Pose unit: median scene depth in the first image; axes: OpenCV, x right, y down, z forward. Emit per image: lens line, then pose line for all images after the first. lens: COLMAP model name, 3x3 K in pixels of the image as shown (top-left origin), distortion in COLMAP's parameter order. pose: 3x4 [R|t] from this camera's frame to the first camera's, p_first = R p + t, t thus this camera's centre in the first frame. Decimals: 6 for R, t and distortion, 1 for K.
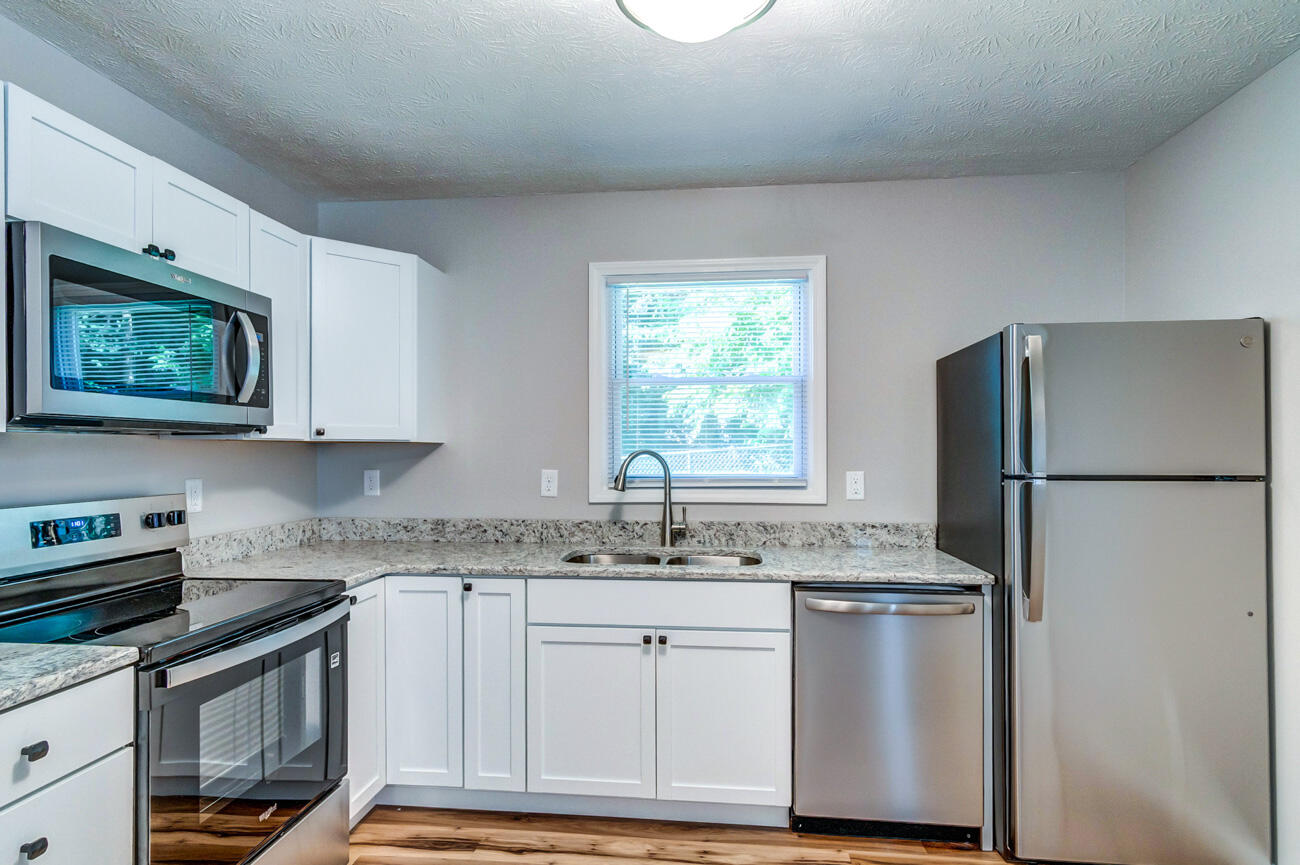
lens RADIAL K [[690.1, 0, 647.4], [0, 690.1, 447.3], [0, 0, 1]] dist [0.007095, 0.001455]
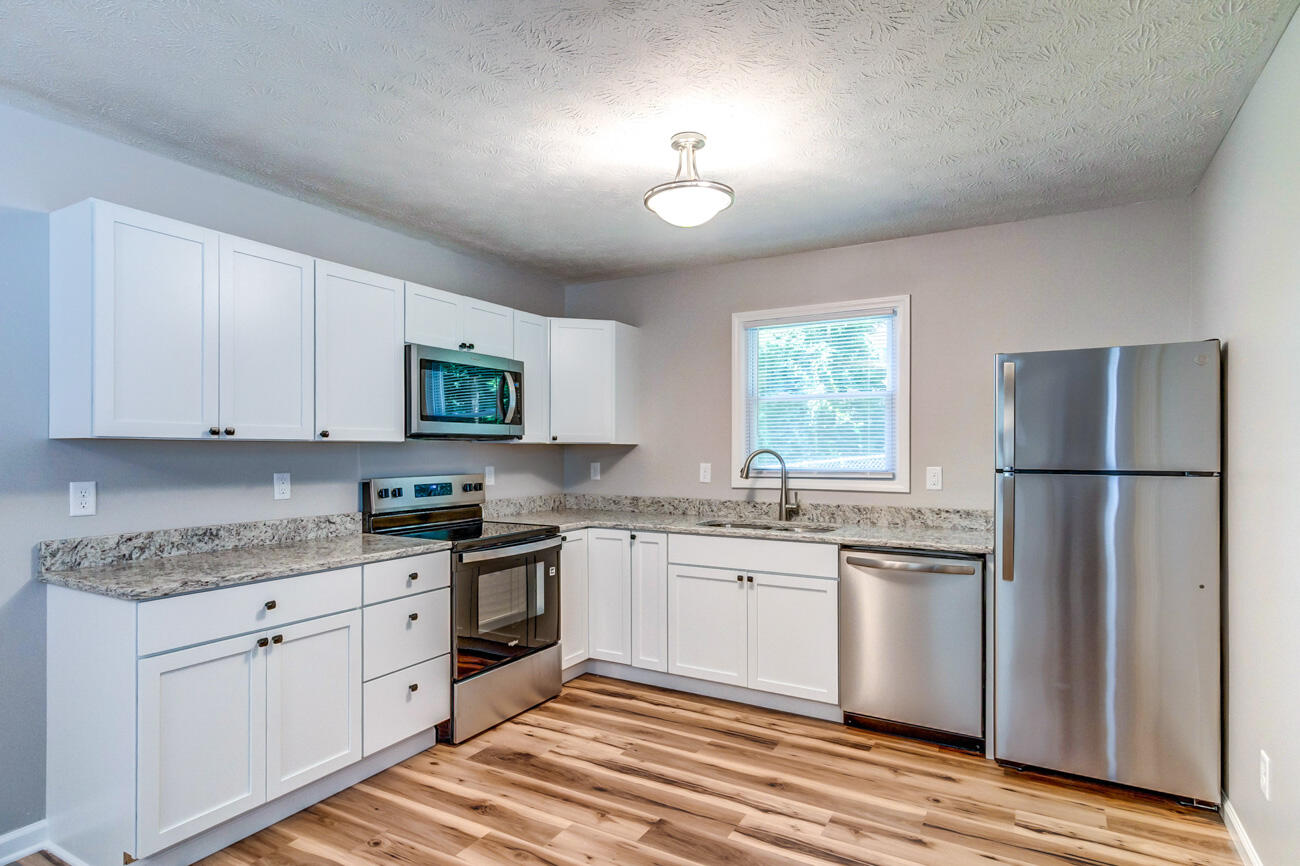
lens RADIAL K [[690.1, 0, 647.4], [0, 690.1, 447.8], [0, 0, 1]] dist [0.007095, 0.001455]
pose [[0.914277, 0.000335, -0.405090, 0.381440], [0.000802, 0.999996, 0.002637, -0.003671], [0.405089, -0.002735, 0.914273, -0.393920]]
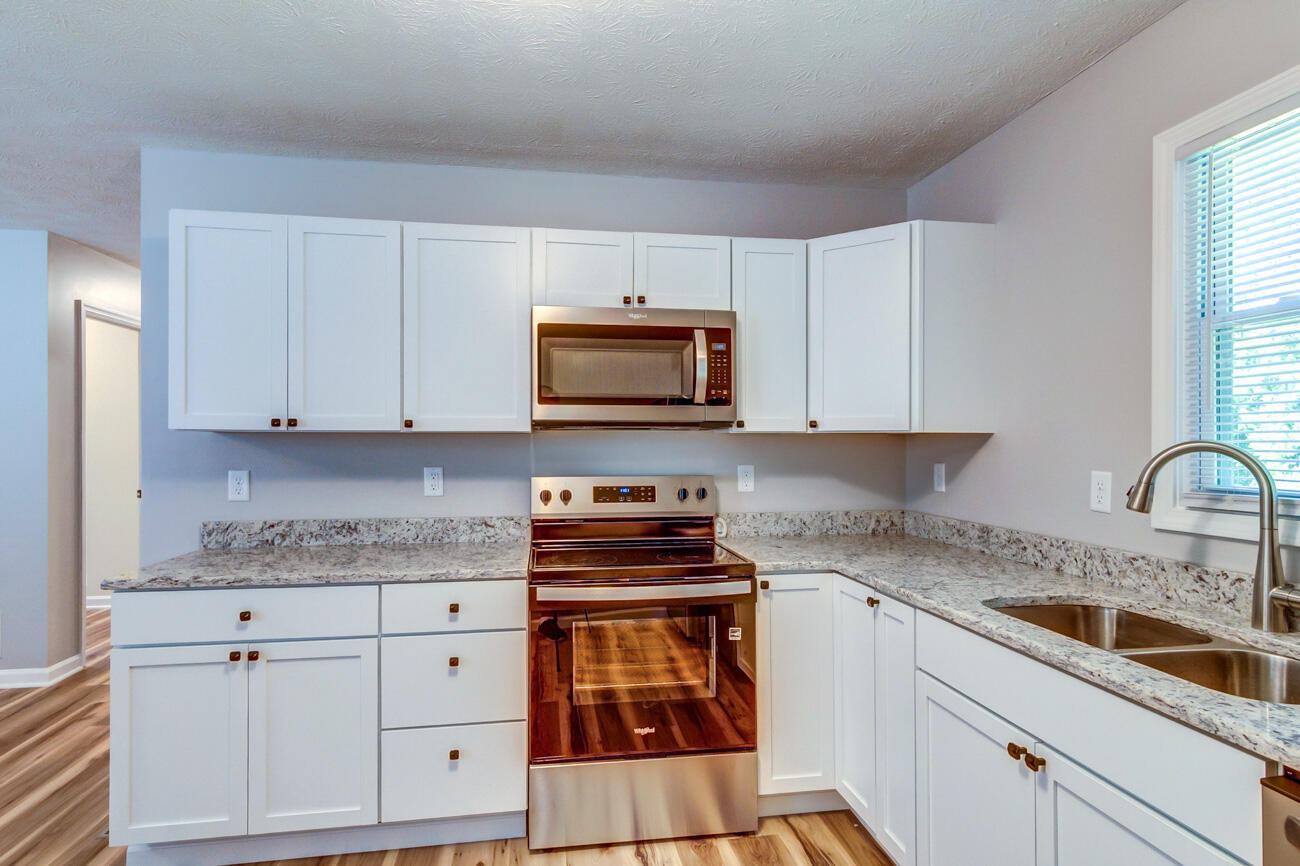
lens RADIAL K [[691.7, 0, 648.3], [0, 691.7, 438.2], [0, 0, 1]] dist [0.007922, 0.000802]
pose [[0.262582, -0.002945, -0.964905, 0.470774], [0.003615, 0.999991, -0.002068, -0.000074], [0.964903, -0.002946, 0.262590, 0.479854]]
